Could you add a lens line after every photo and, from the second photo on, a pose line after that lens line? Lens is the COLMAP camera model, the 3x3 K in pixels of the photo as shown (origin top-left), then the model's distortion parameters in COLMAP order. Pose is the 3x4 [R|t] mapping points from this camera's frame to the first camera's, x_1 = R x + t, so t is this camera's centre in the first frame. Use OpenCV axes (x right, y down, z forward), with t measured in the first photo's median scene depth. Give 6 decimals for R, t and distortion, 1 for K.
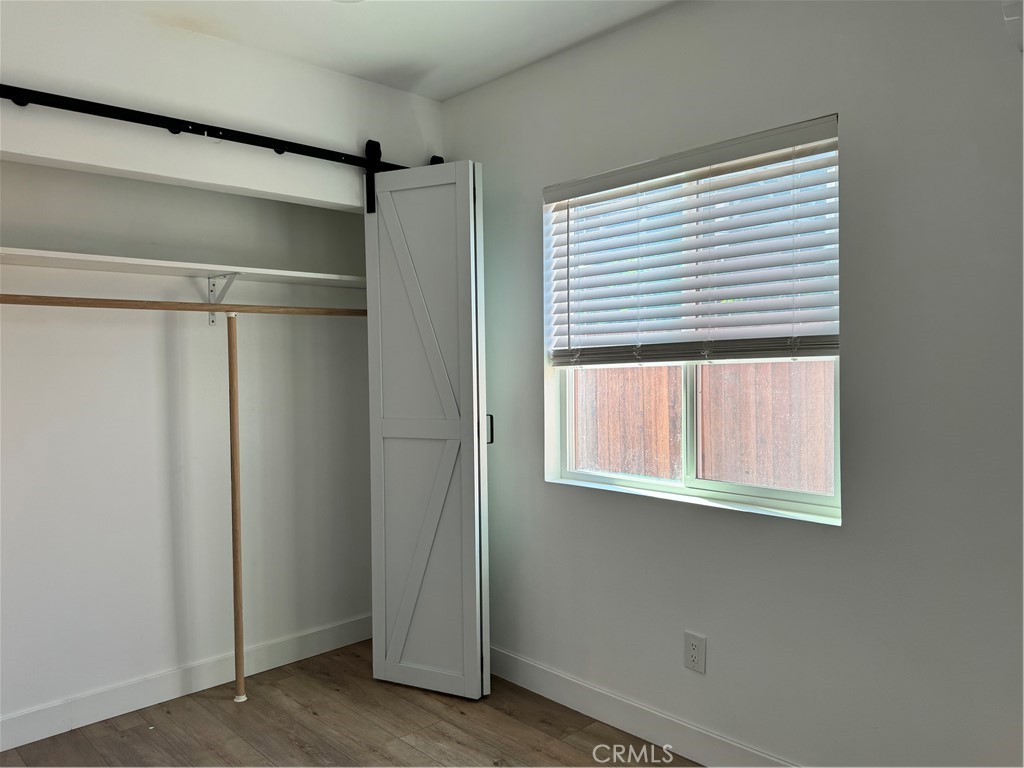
lens RADIAL K [[776.3, 0, 515.1], [0, 776.3, 381.4], [0, 0, 1]] dist [0.011811, -0.004266]
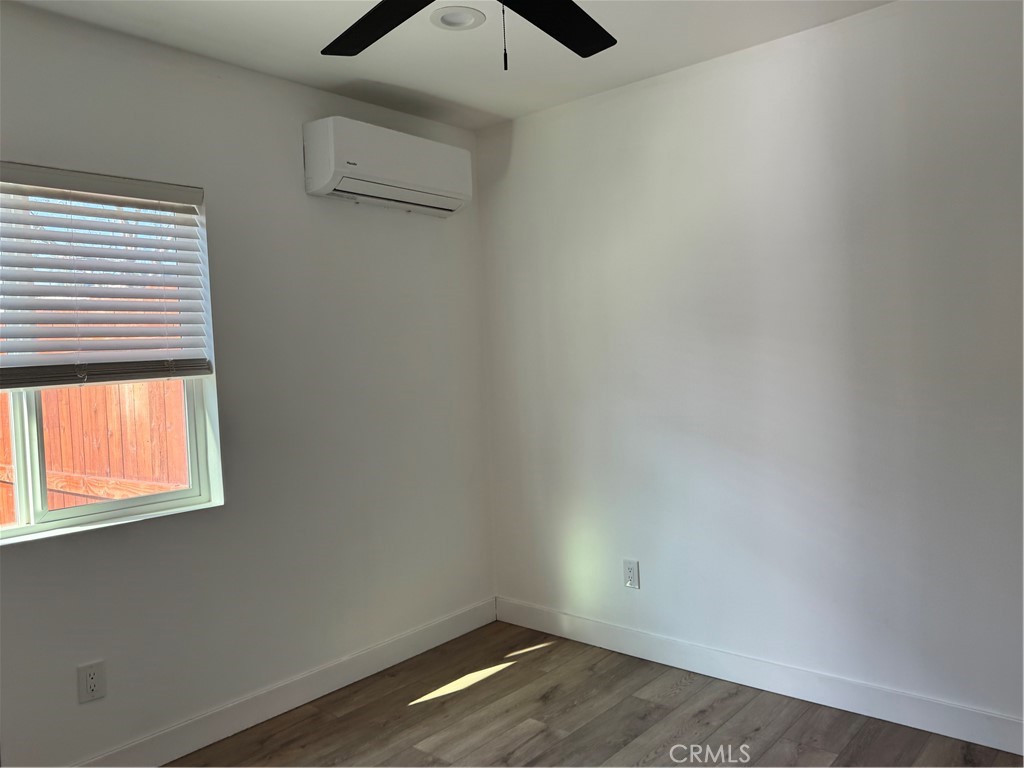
lens RADIAL K [[776.3, 0, 515.1], [0, 776.3, 381.4], [0, 0, 1]] dist [0.011811, -0.004266]
pose [[-0.106378, -0.006193, 0.994306, -0.854559], [0.077207, 0.996910, 0.014470, -0.001208], [-0.991324, 0.078306, -0.105571, 0.587092]]
